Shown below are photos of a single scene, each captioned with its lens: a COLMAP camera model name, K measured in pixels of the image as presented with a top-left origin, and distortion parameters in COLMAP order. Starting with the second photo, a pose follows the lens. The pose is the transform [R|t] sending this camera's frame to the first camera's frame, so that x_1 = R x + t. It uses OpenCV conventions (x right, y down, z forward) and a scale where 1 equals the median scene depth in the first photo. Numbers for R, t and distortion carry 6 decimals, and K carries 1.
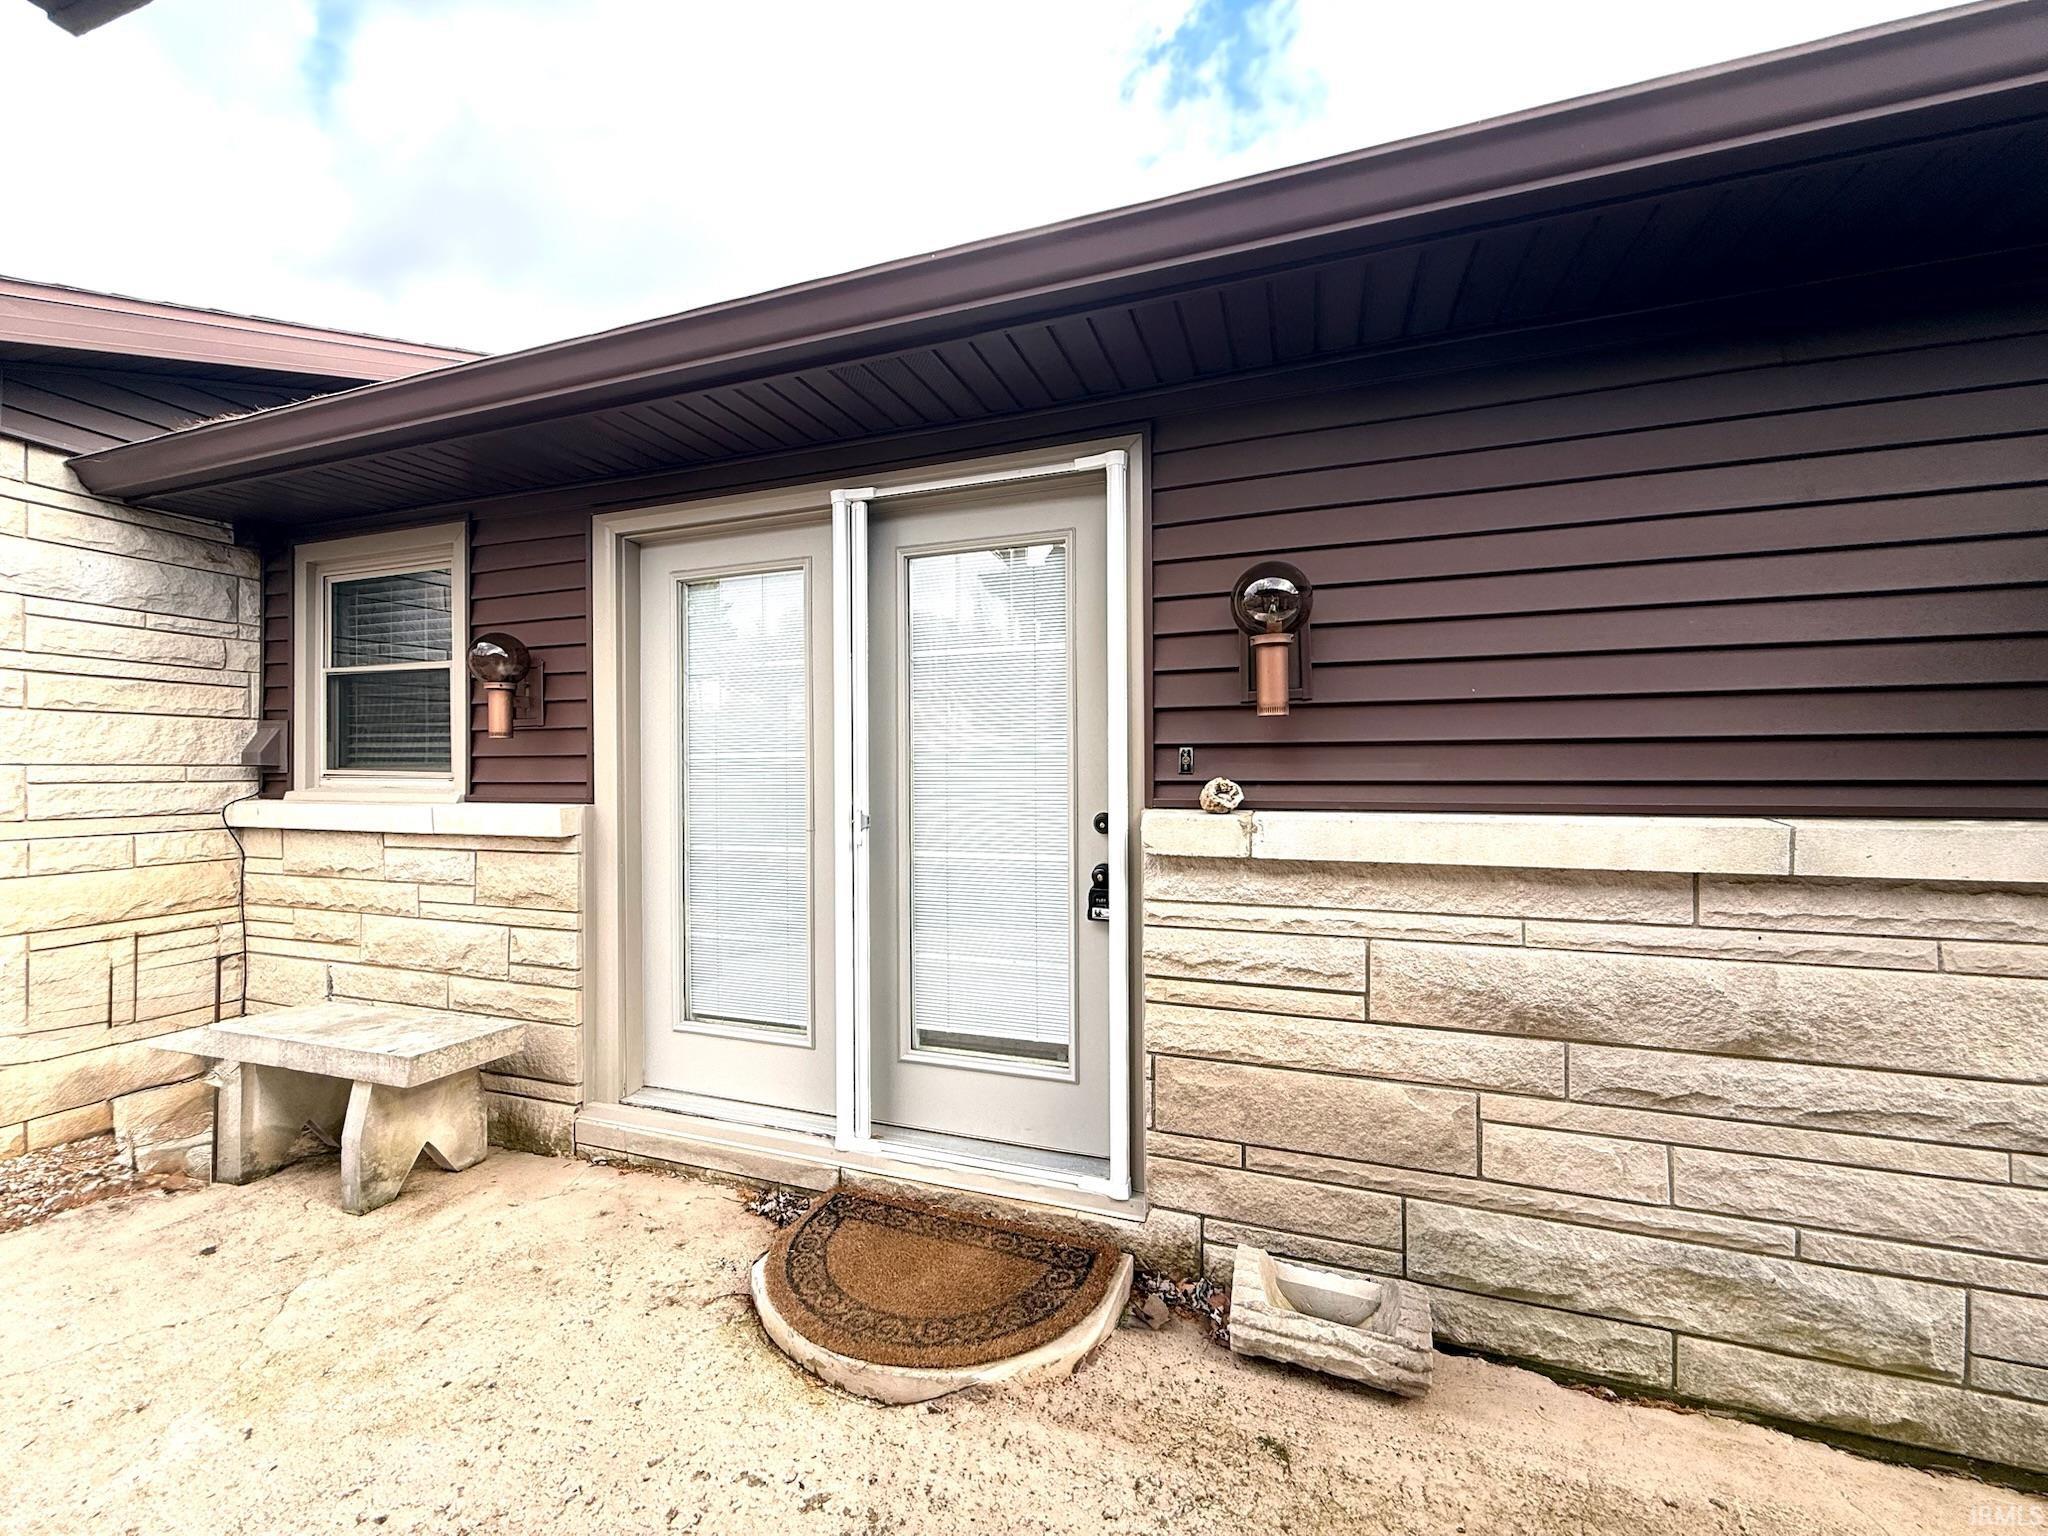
lens RADIAL K [[817.2, 0, 1019.1], [0, 817.2, 765.6], [0, 0, 1]] dist [-0.000198, 0.000020]
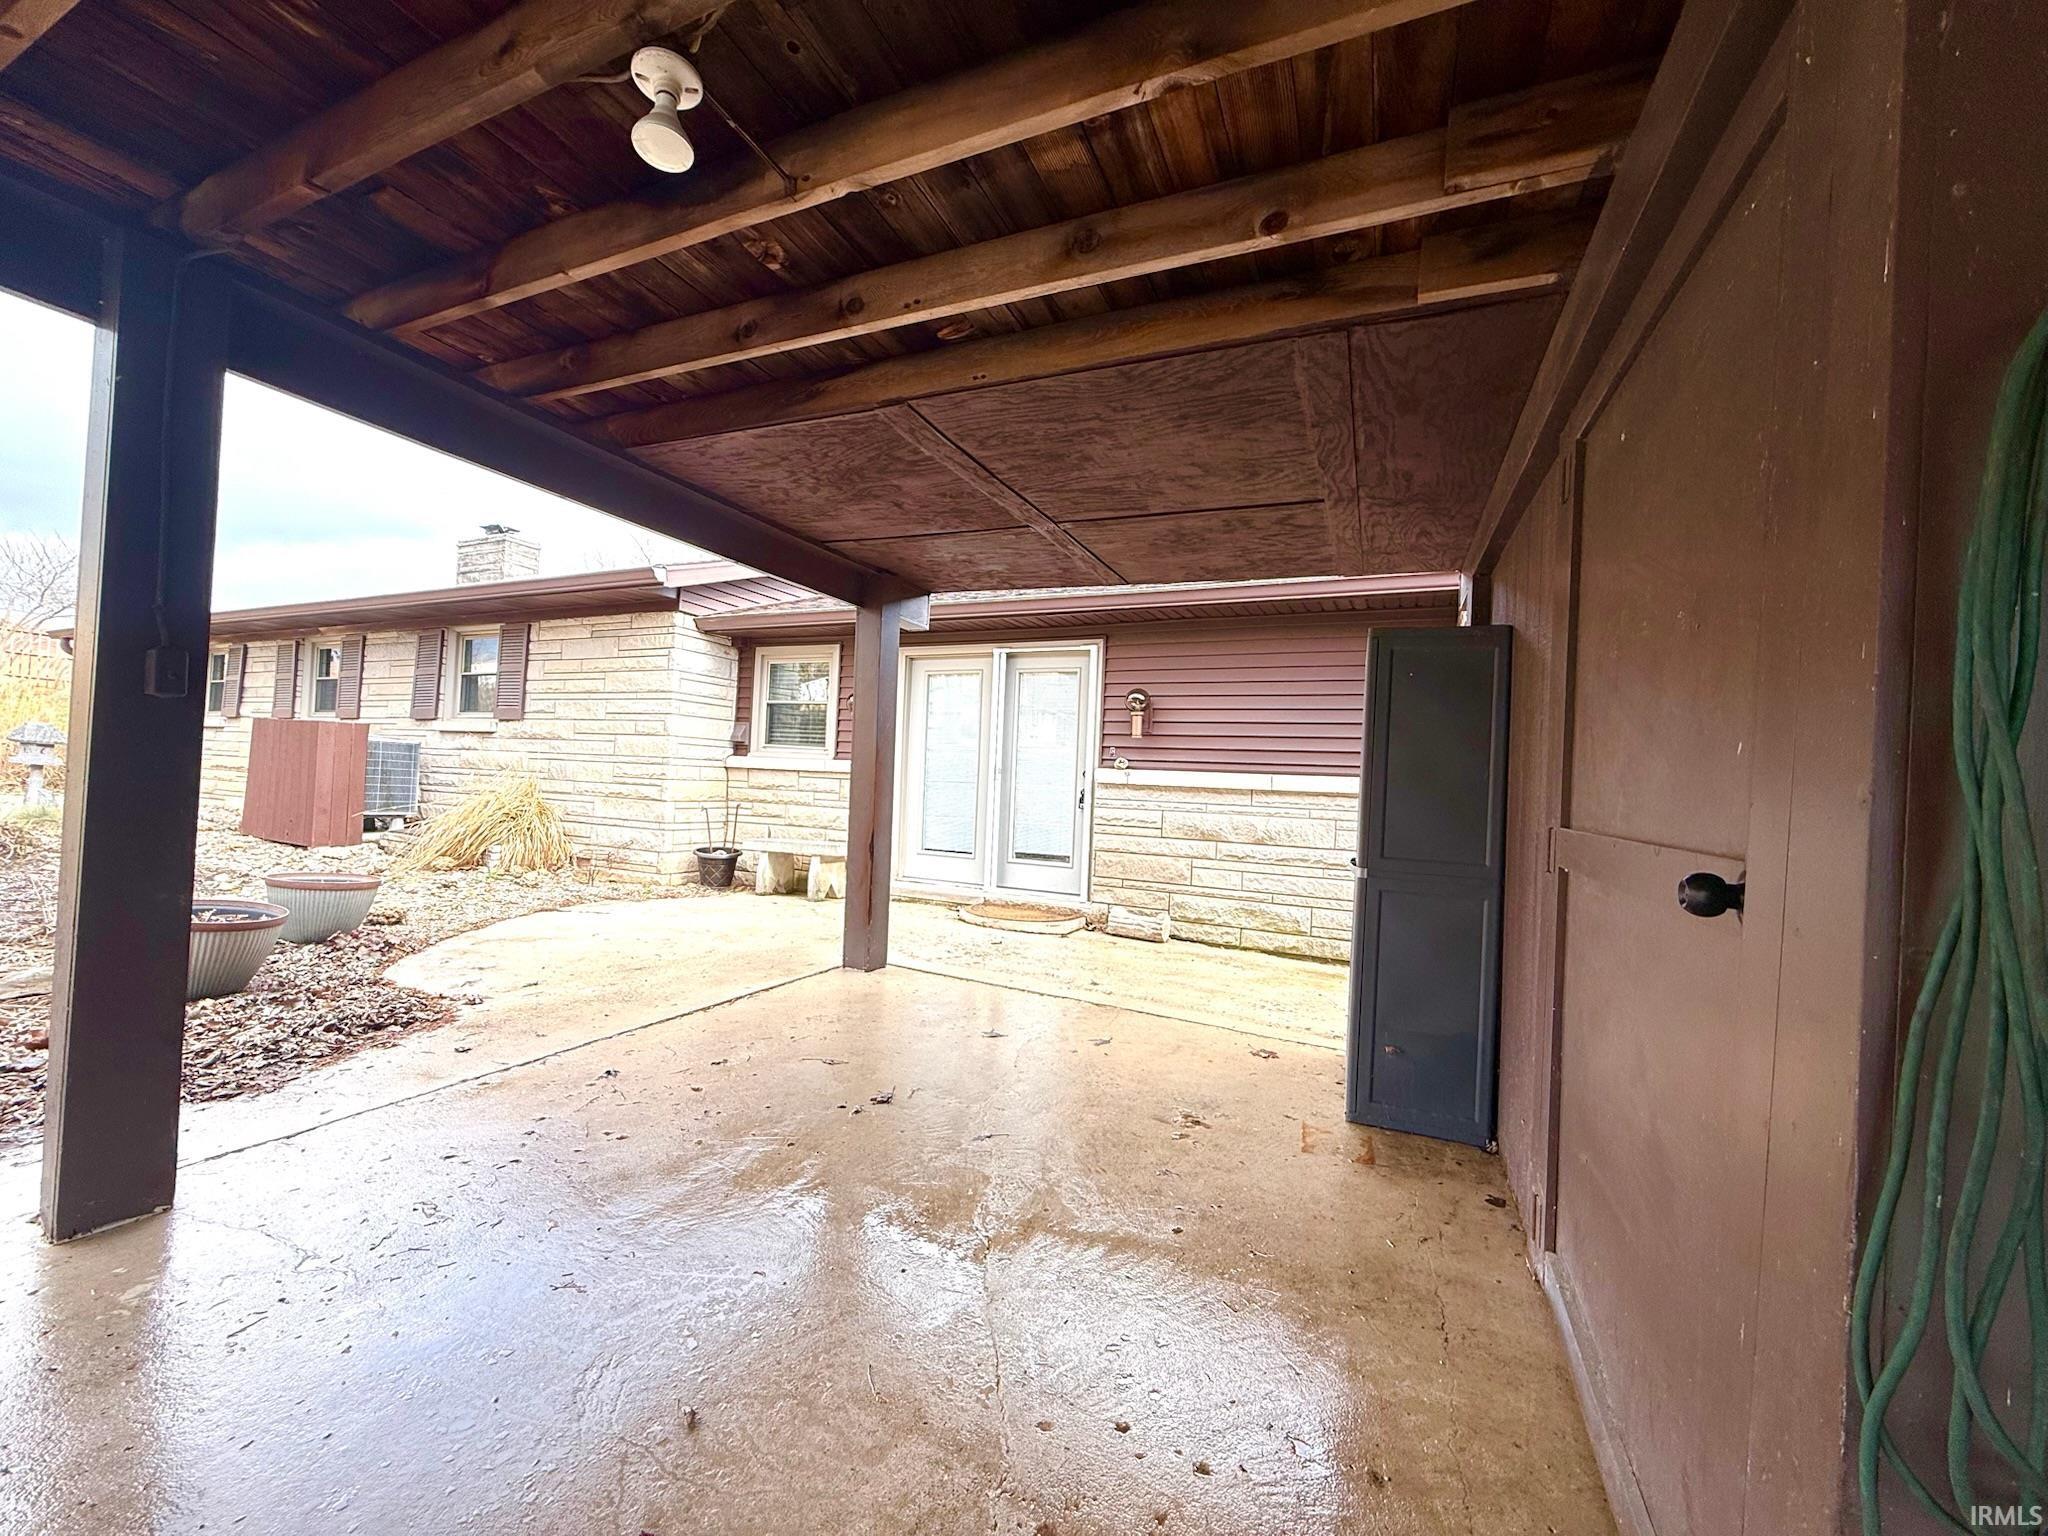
lens RADIAL K [[817.2, 0, 1030.3], [0, 817.2, 770.4], [0, 0, 1]] dist [-0.000198, 0.000020]
pose [[0.994565, 0.046346, -0.093236, 0.191324], [-0.047316, 0.998846, -0.008219, 0.098823], [0.092747, 0.012585, 0.995610, -1.963562]]
